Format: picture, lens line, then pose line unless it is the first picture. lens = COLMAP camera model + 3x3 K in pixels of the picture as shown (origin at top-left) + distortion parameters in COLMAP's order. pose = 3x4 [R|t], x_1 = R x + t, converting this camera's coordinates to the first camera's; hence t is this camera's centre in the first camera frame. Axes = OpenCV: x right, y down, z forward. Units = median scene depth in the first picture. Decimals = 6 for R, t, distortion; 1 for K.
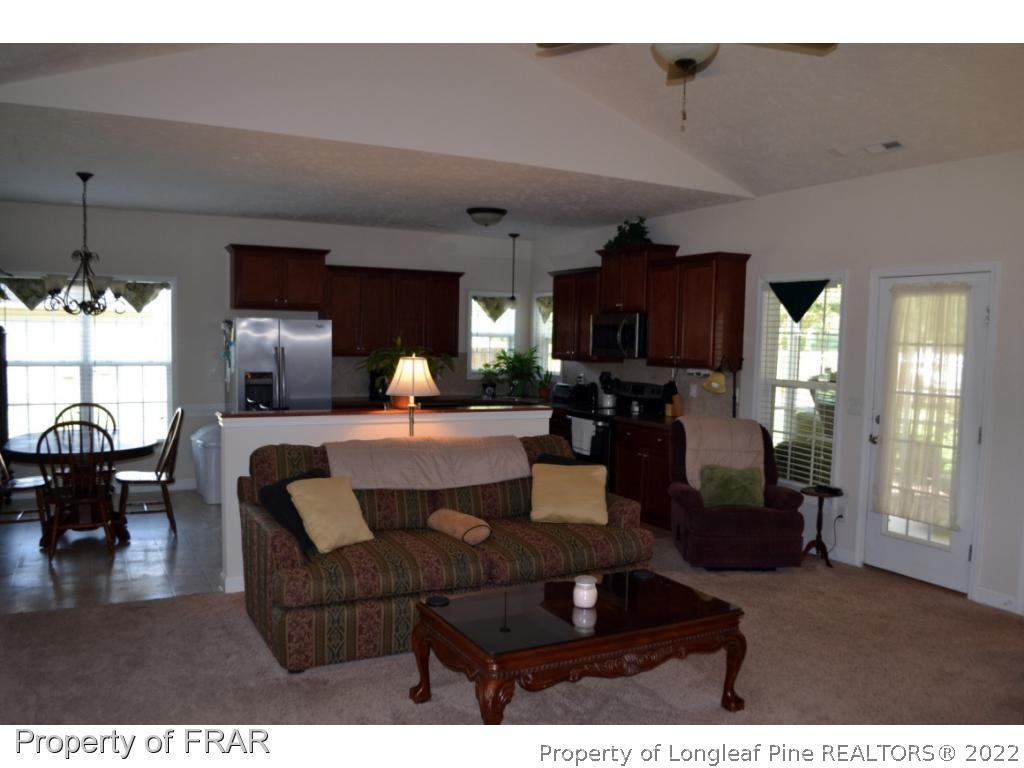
lens RADIAL K [[814.3, 0, 517.4], [0, 814.3, 386.8], [0, 0, 1]] dist [-0.087138, 0.015971]
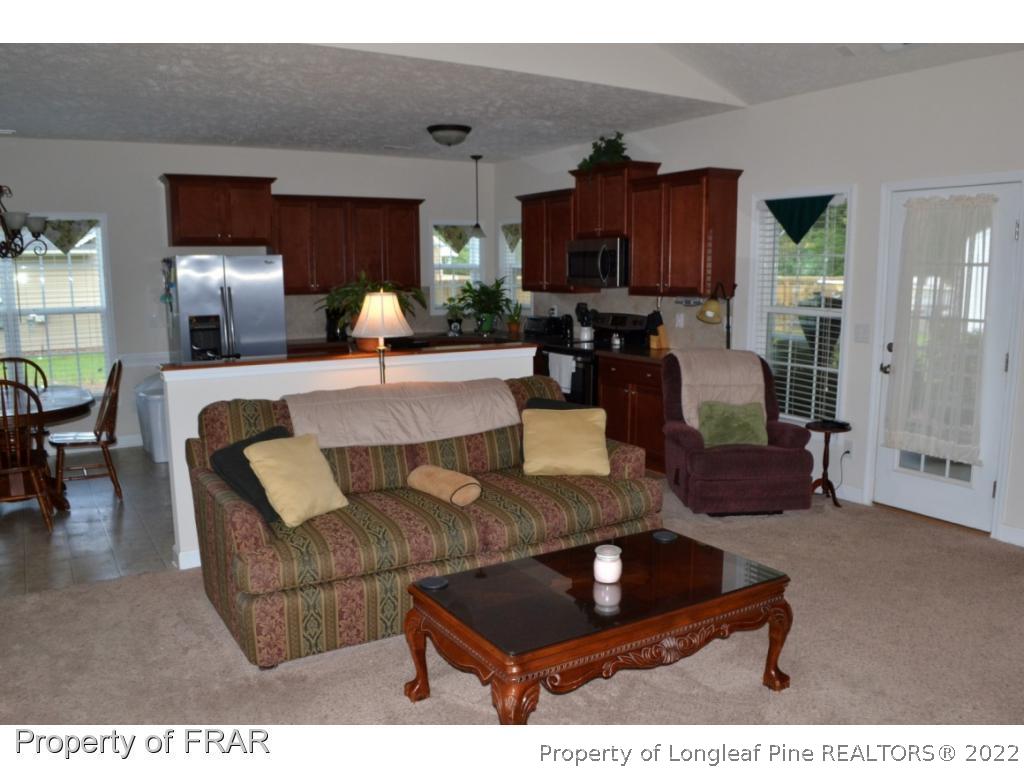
lens RADIAL K [[814.3, 0, 513.9], [0, 814.3, 389.4], [0, 0, 1]] dist [-0.087138, 0.015971]
pose [[0.998039, -0.035325, 0.051671, -0.031051], [0.030770, 0.995782, 0.086434, -0.003761], [-0.054506, -0.084675, 0.994917, 0.103994]]
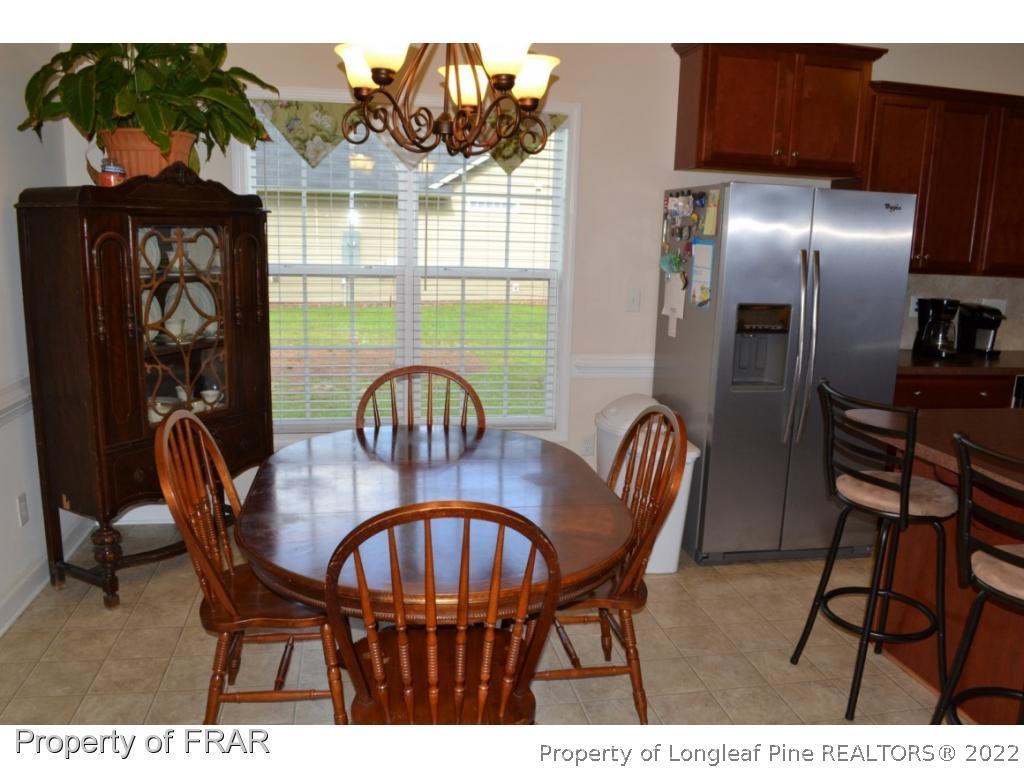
lens RADIAL K [[814.3, 0, 510.1], [0, 814.3, 387.3], [0, 0, 1]] dist [-0.087138, 0.015971]
pose [[0.950525, 0.072670, -0.302029, -0.433320], [-0.033797, 0.990673, 0.132000, -0.037099], [0.308804, -0.115261, 0.944116, 0.704380]]
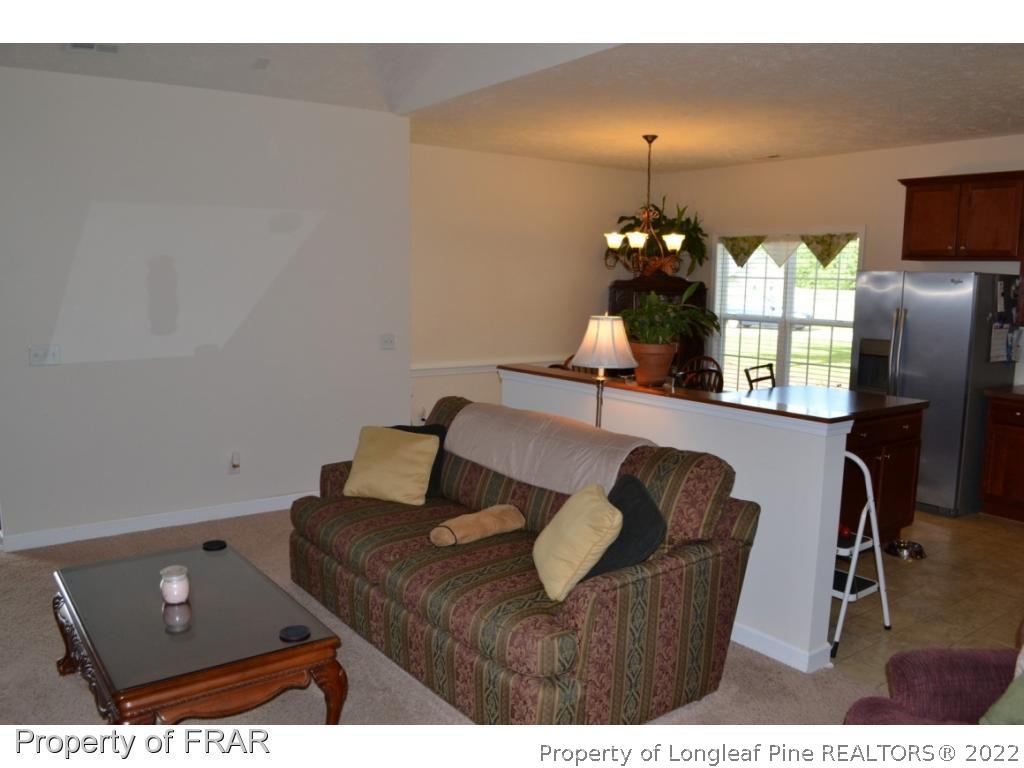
lens RADIAL K [[814.3, 0, 513.7], [0, 814.3, 391.3], [0, 0, 1]] dist [-0.087138, 0.015971]
pose [[0.145266, 0.120447, -0.982034, 0.562362], [-0.068655, 0.991397, 0.111439, -0.041793], [0.987008, 0.051233, 0.152286, 0.724126]]
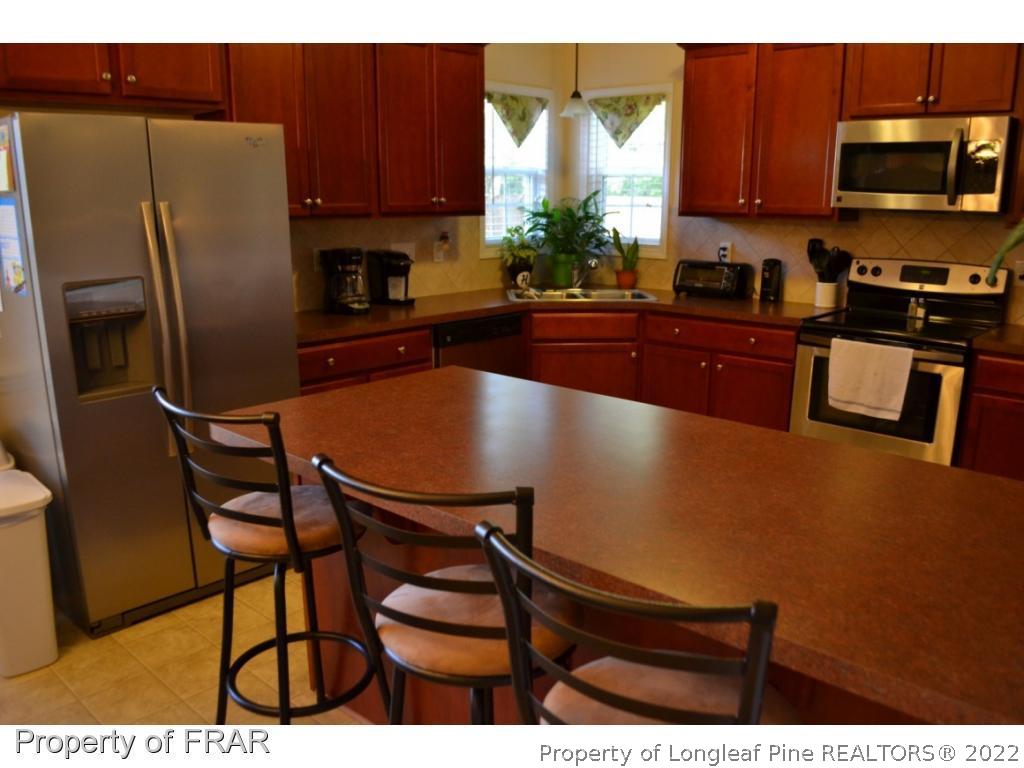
lens RADIAL K [[814.3, 0, 517.9], [0, 814.3, 406.1], [0, 0, 1]] dist [-0.087138, 0.015971]
pose [[0.942370, -0.101912, 0.318672, -0.367053], [0.036363, 0.978035, 0.205246, -0.039153], [-0.332590, -0.181830, 0.925377, 0.858832]]
